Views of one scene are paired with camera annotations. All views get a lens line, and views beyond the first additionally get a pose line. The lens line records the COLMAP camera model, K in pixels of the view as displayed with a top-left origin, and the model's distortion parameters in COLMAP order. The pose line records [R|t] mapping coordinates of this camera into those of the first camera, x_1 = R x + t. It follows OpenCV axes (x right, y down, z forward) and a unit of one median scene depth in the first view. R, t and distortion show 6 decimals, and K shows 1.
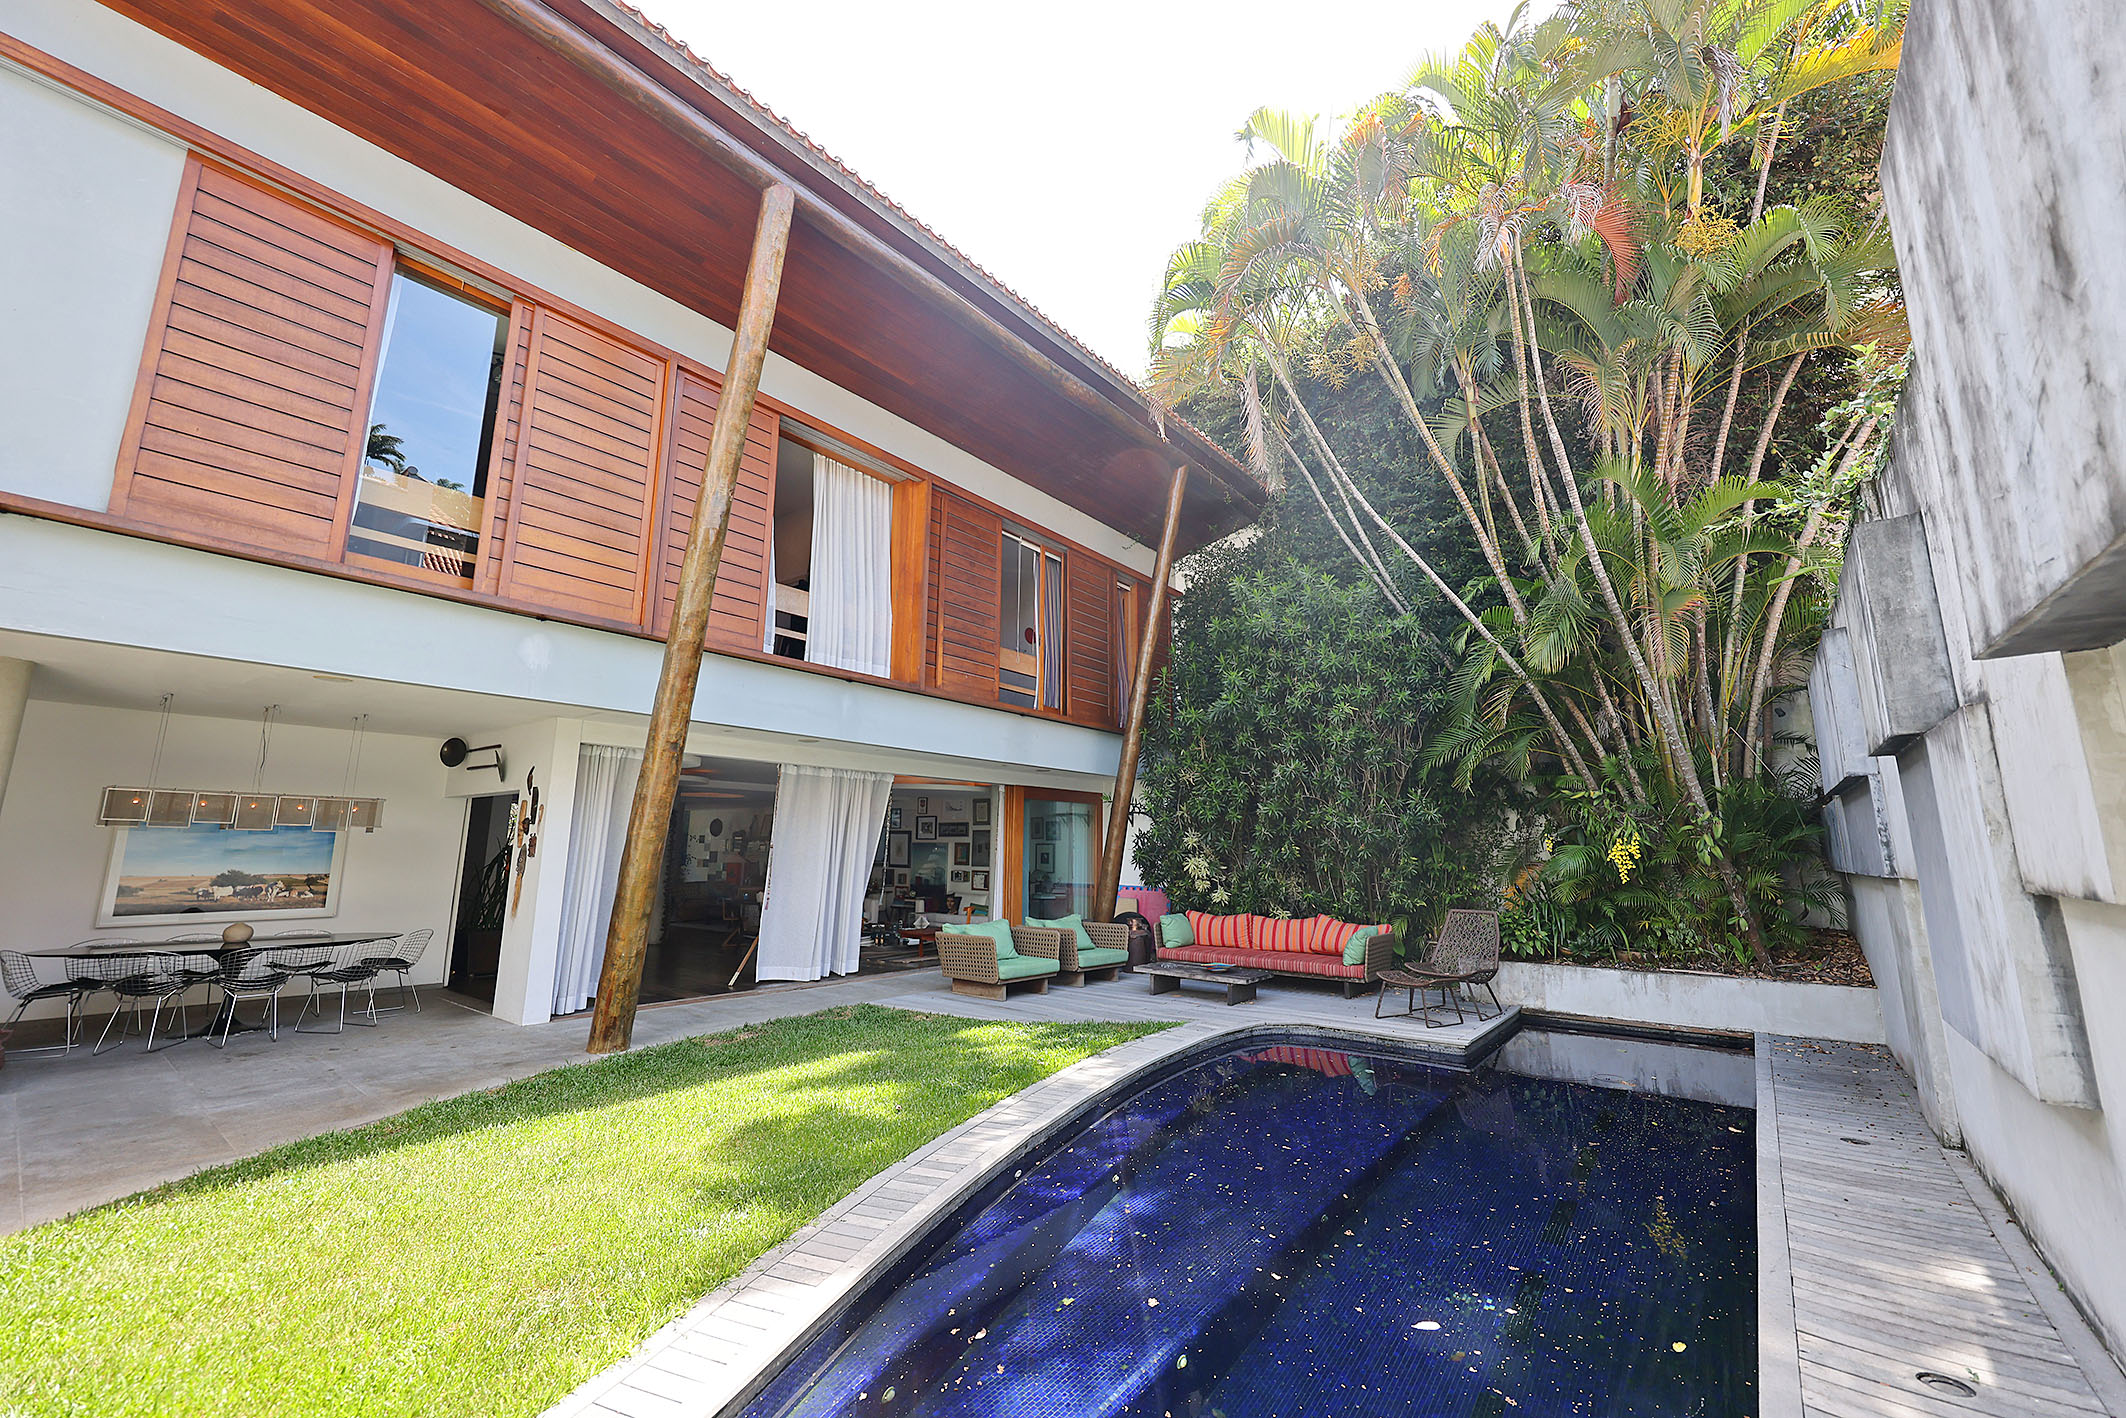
lens RADIAL K [[850.3, 0, 1055.3], [0, 850.3, 699.7], [0, 0, 1]] dist [-0.001080, 0.000161]
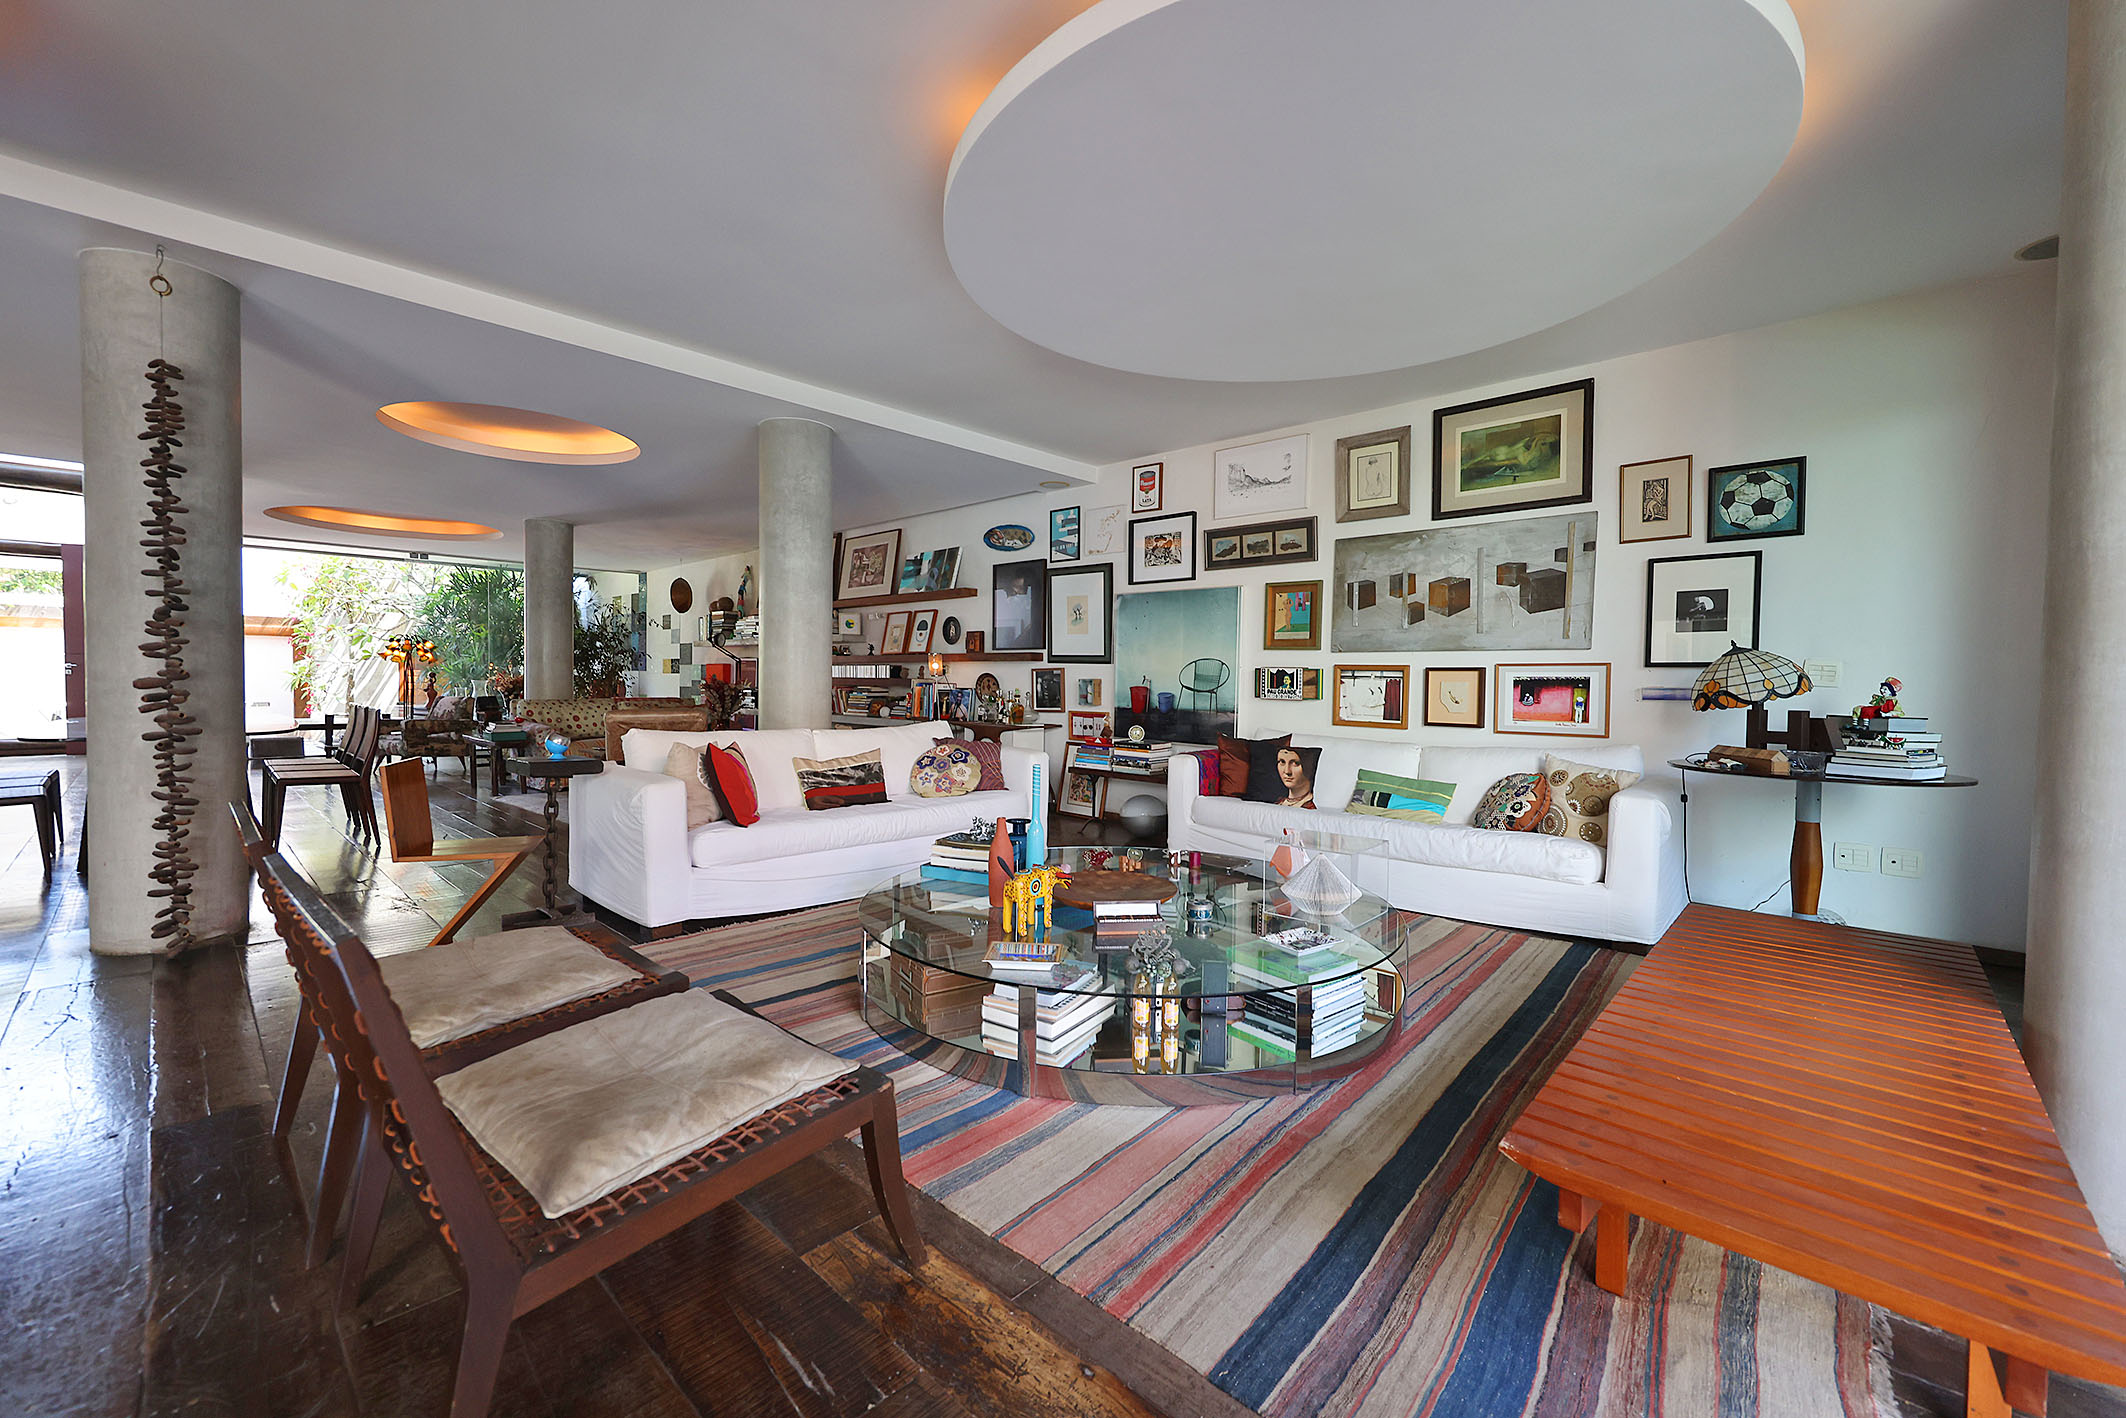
lens RADIAL K [[852.5, 0, 1055.6], [0, 852.5, 703.1], [0, 0, 1]] dist [-0.000302, 0.000337]
pose [[0.995983, 0.008550, -0.089131, -0.317623], [0.009846, 0.978935, 0.203936, 0.273717], [0.088997, -0.203995, 0.974918, 1.247225]]
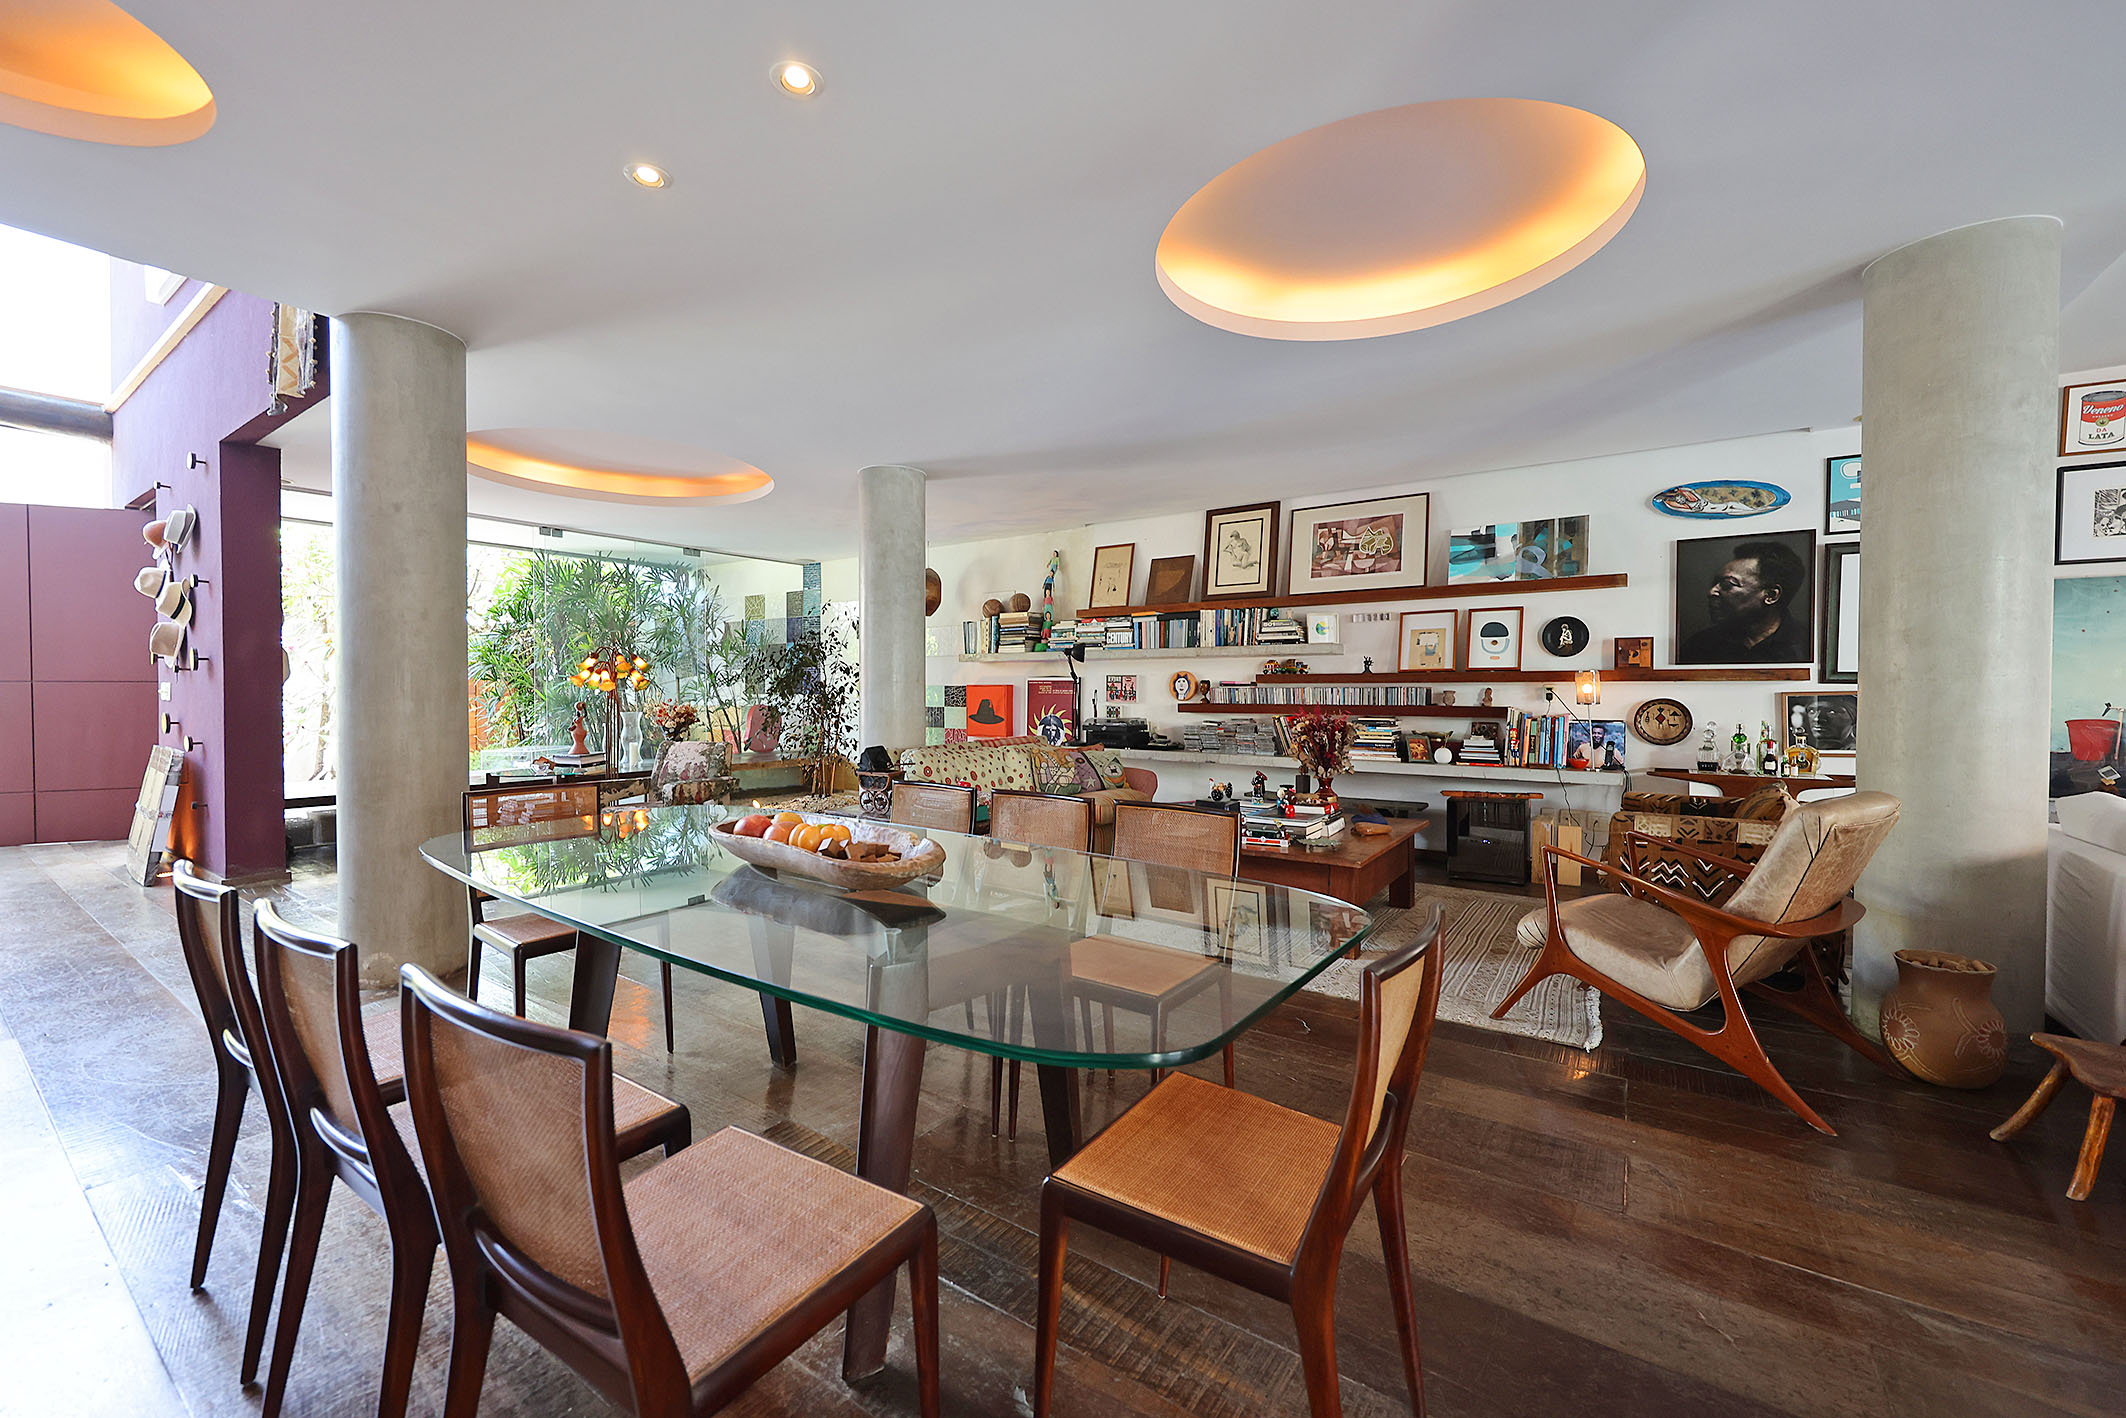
lens RADIAL K [[852.5, 0, 1055.6], [0, 852.5, 703.1], [0, 0, 1]] dist [-0.000302, 0.000337]
pose [[0.998173, -0.007218, 0.059986, -0.892557], [-0.004374, 0.981601, 0.190891, 0.310180], [-0.060260, -0.190805, 0.979777, 1.523658]]
